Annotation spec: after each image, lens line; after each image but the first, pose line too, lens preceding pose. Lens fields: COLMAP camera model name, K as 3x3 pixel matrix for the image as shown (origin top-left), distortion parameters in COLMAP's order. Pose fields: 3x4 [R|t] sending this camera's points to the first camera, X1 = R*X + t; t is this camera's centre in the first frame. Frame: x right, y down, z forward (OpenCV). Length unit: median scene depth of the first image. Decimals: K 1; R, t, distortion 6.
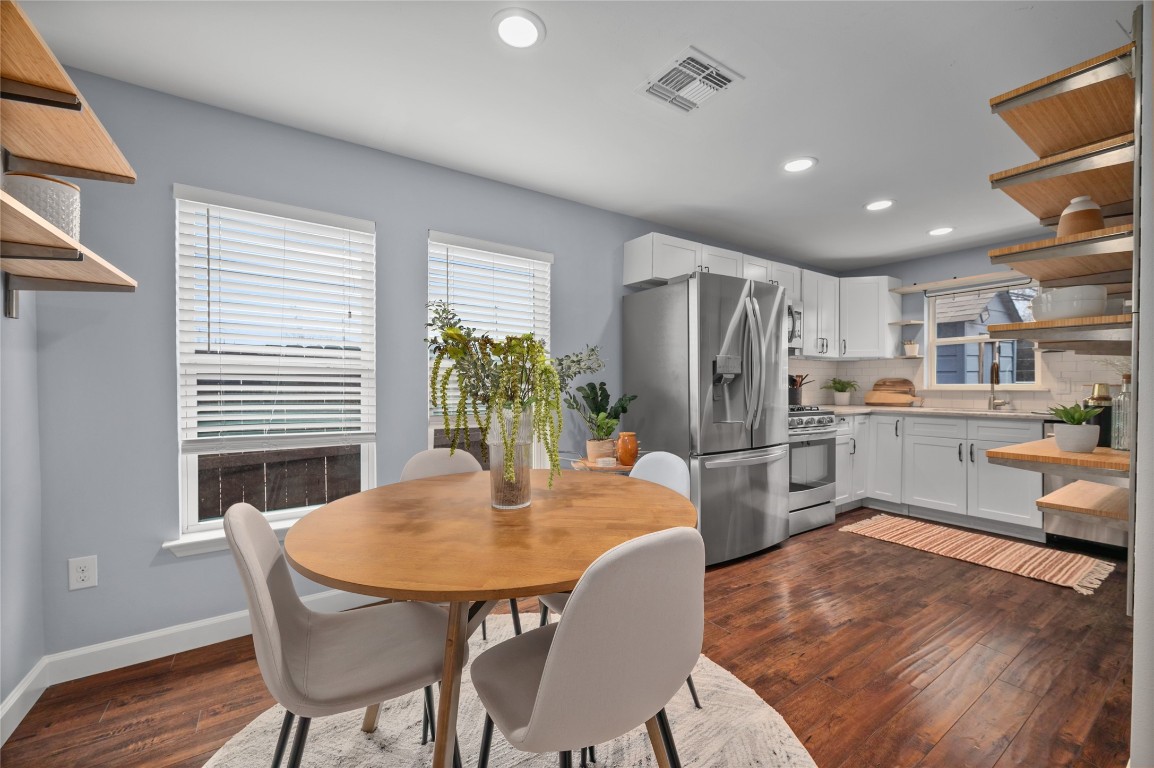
lens RADIAL K [[466.7, 0, 570.7], [0, 466.7, 387.5], [0, 0, 1]] dist [-0.002925, -0.000361]
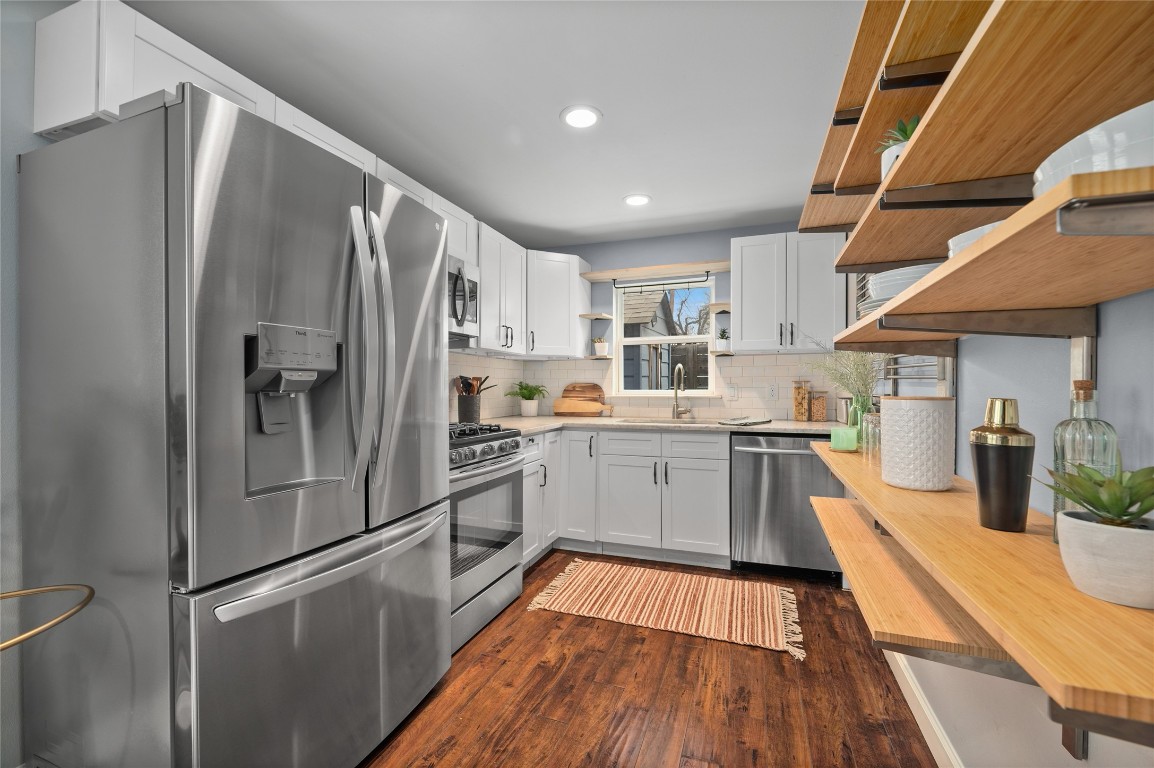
lens RADIAL K [[466.7, 0, 569.8], [0, 466.7, 388.4], [0, 0, 1]] dist [-0.002925, -0.000361]
pose [[0.814089, 0.000026, 0.580740, 0.223404], [0.001649, 0.999996, -0.002357, -0.008825], [-0.580737, 0.002876, 0.814086, 0.396018]]
